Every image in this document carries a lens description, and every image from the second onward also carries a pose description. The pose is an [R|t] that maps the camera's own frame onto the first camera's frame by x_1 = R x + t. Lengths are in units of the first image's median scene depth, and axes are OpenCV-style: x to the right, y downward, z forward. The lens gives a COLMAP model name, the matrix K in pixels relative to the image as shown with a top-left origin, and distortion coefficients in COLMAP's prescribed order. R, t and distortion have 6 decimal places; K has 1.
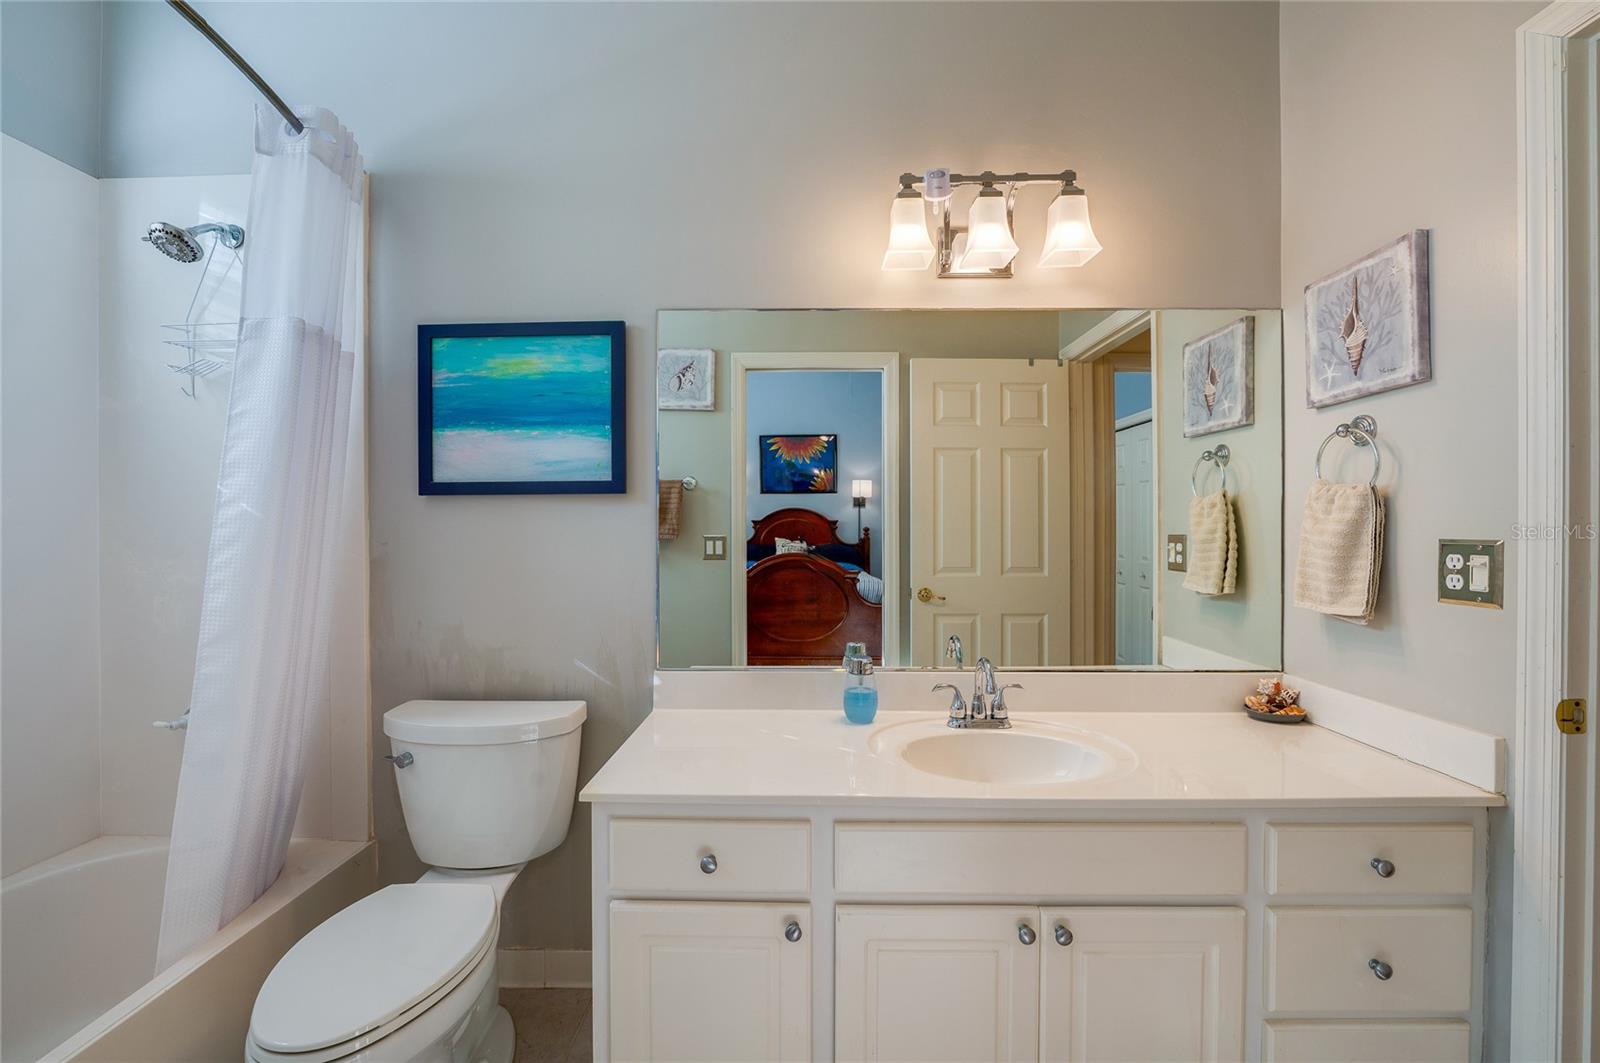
lens RADIAL K [[643.6, 0, 804.4], [0, 643.6, 531.6], [0, 0, 1]] dist [-0.011909, 0.000029]
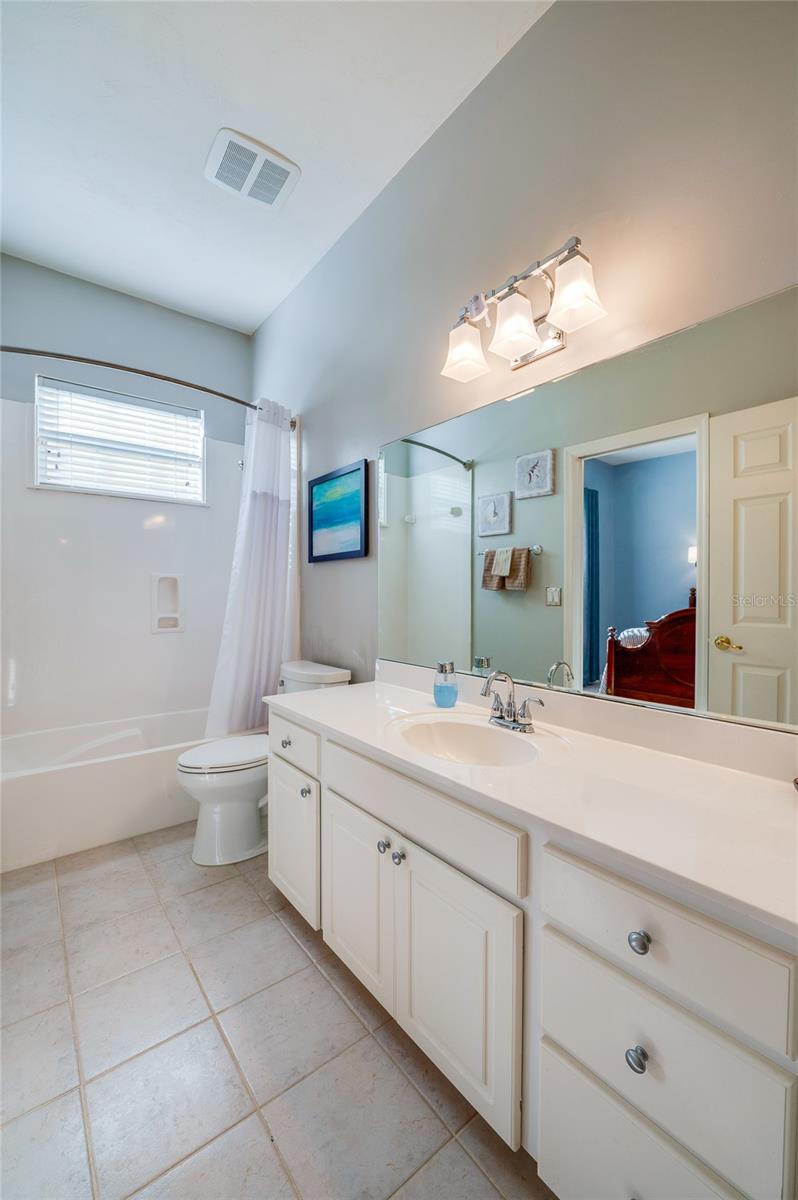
lens RADIAL K [[475.4, 0, 399.7], [0, 475.4, 593.2], [0, 0, 1]] dist [-0.015428, 0.000245]
pose [[0.656741, 0.003001, -0.754110, 0.732604], [-0.005726, 0.999983, -0.001007, 0.039375], [0.754094, 0.004979, 0.656747, 0.205152]]
